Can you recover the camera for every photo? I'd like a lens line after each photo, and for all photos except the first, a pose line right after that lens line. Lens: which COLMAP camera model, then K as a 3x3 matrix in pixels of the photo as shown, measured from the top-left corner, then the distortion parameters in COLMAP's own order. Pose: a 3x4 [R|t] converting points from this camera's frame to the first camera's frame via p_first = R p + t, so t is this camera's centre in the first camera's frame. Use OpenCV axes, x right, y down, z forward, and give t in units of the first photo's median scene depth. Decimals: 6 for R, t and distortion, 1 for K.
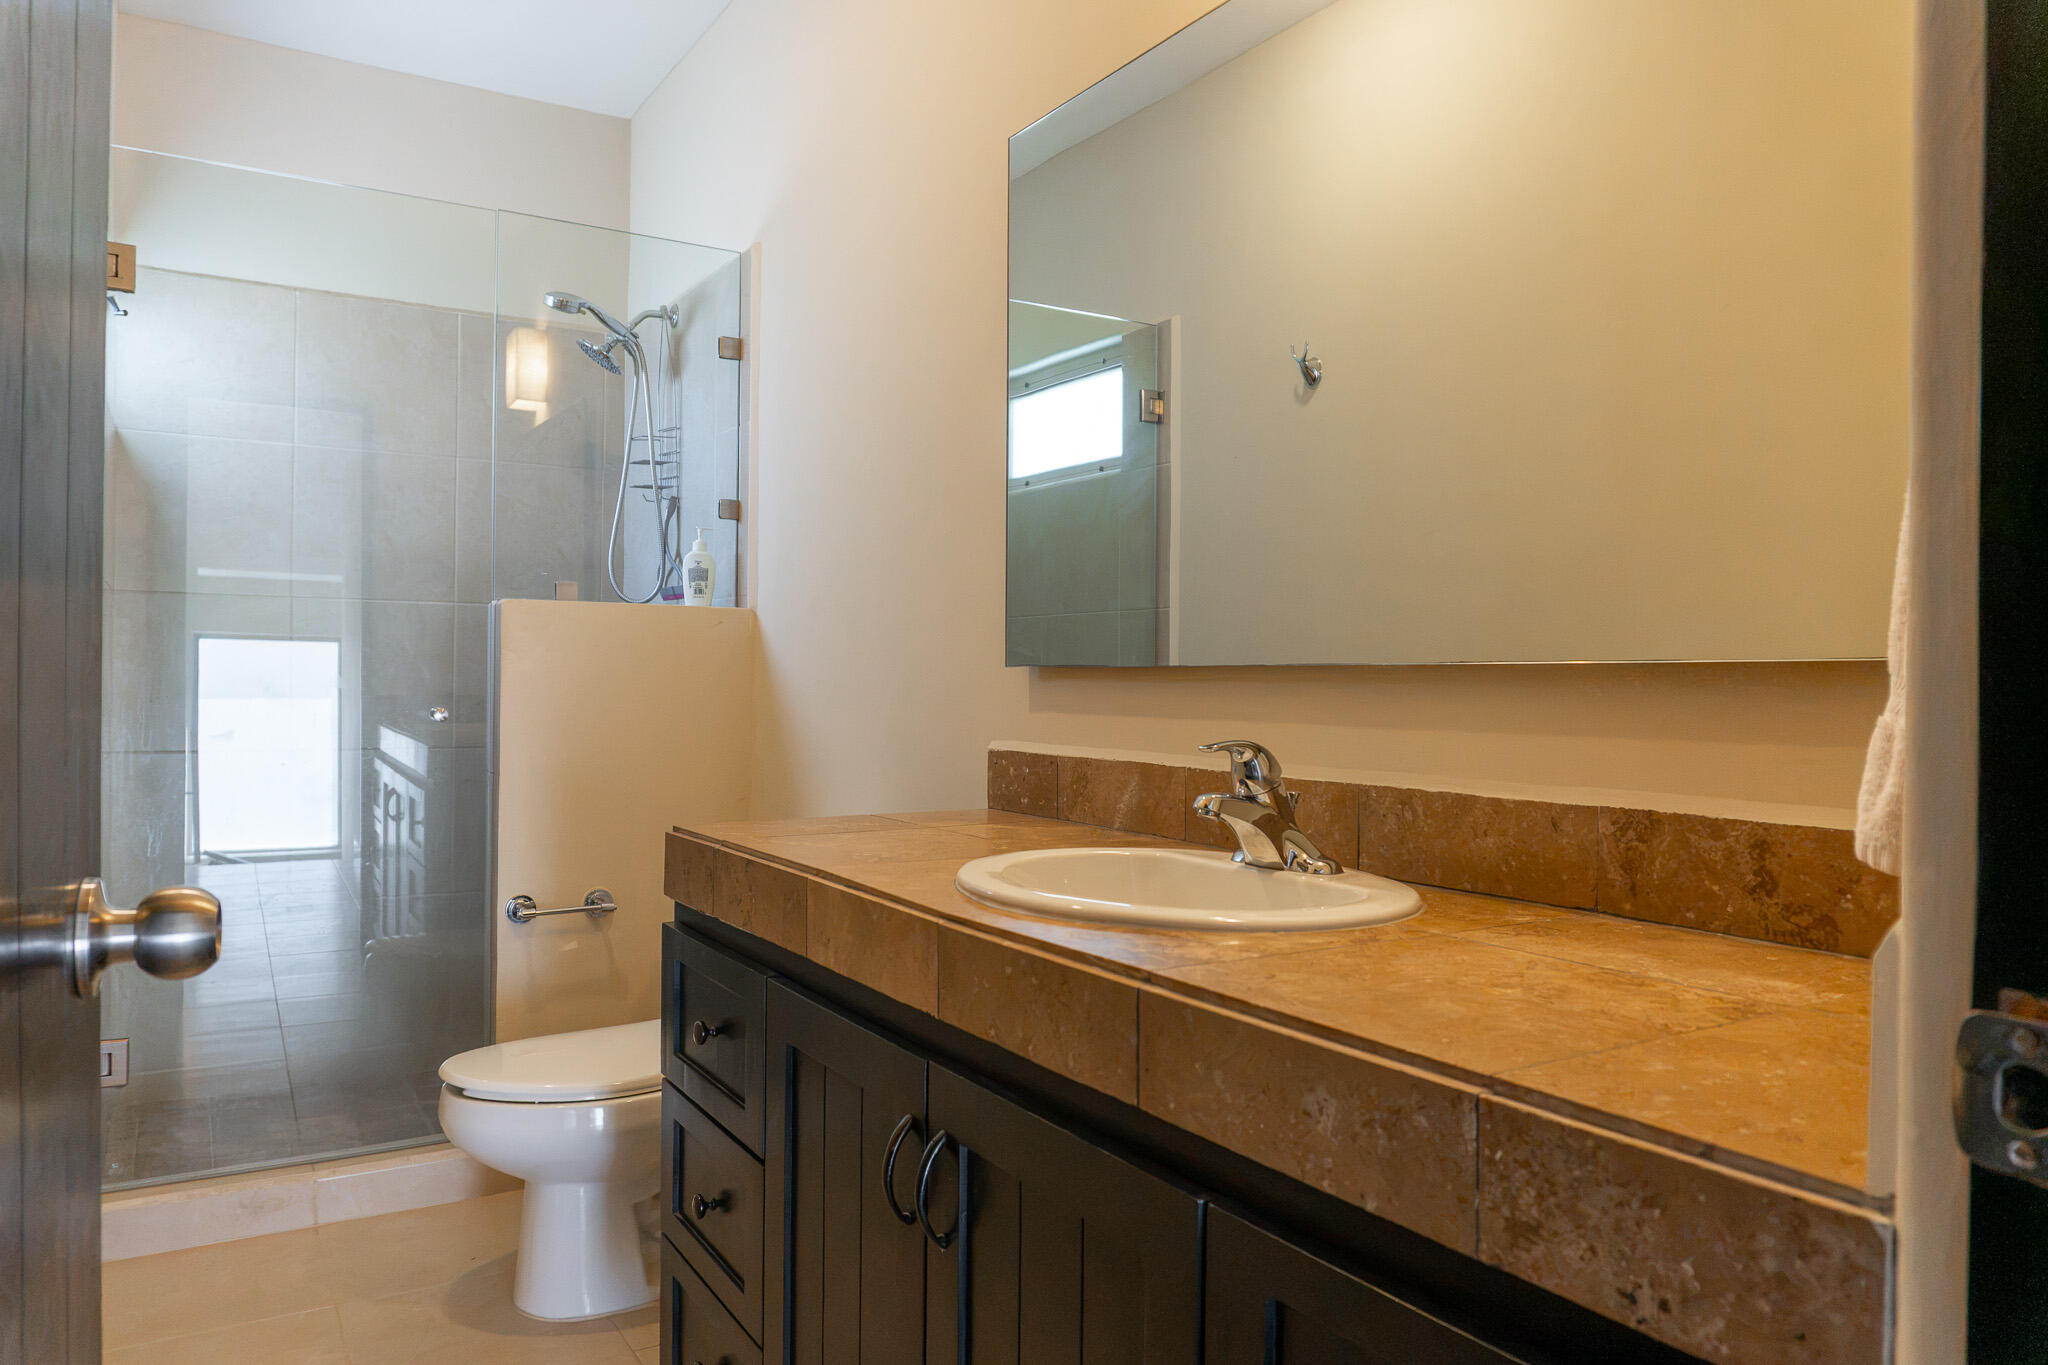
lens RADIAL K [[1391.1, 0, 1024.0], [0, 1391.1, 682.5], [0, 0, 1]] dist [-0.035025, 0.002028]
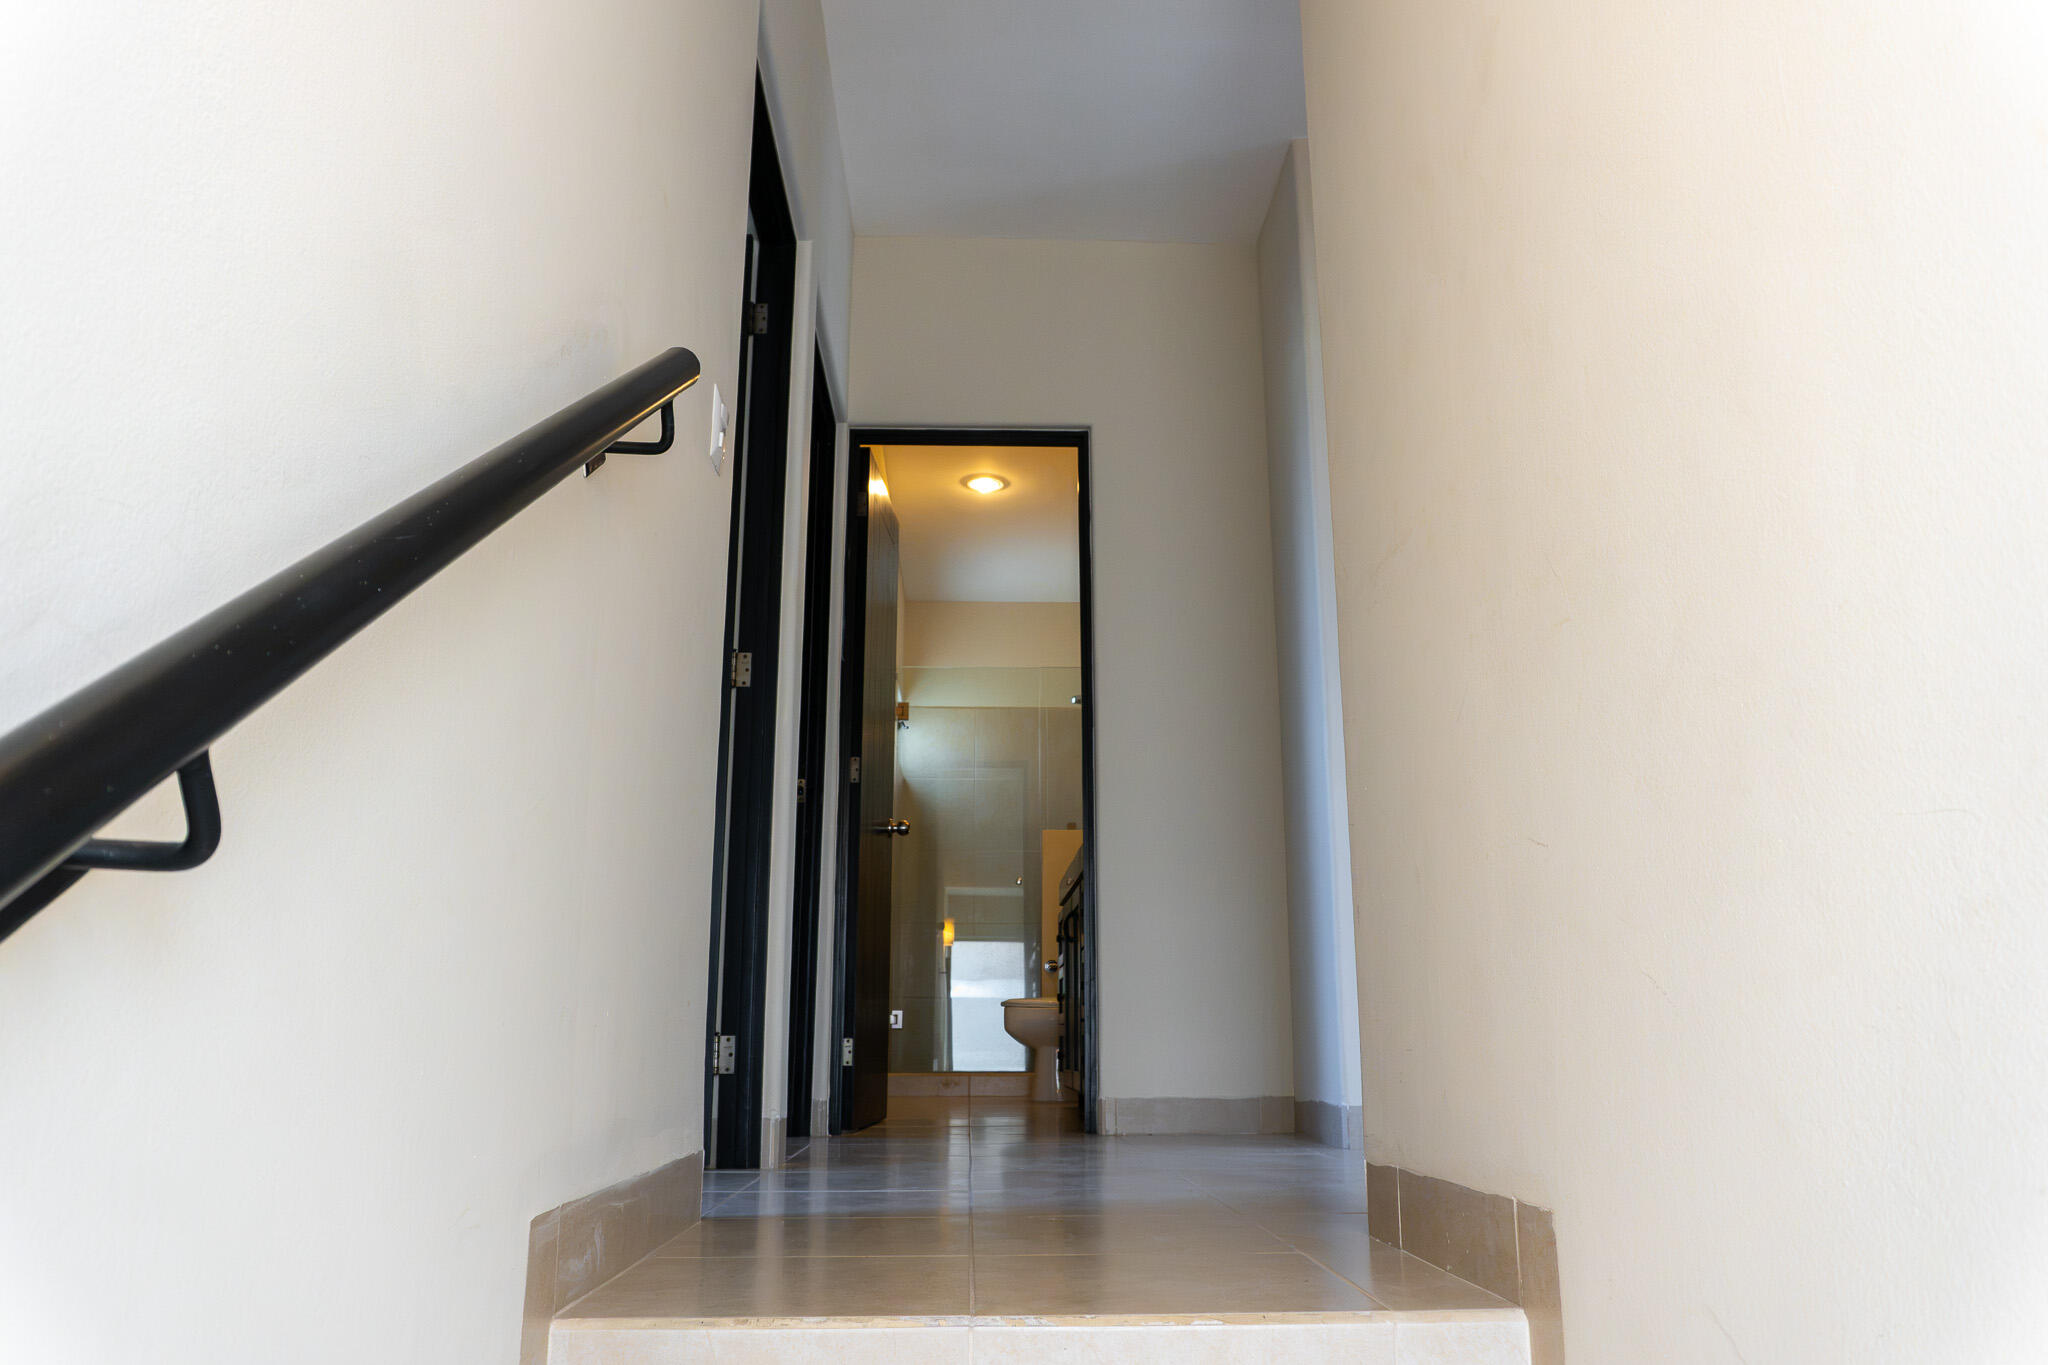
lens RADIAL K [[1519.5, 0, 1024.0], [0, 1519.5, 682.5], [0, 0, 1]] dist [0.001058, 0.000050]
pose [[0.872797, -0.123199, -0.472279, 0.676817], [0.004233, 0.969494, -0.245079, 0.257096], [0.488065, 0.211905, 0.846693, -0.997246]]
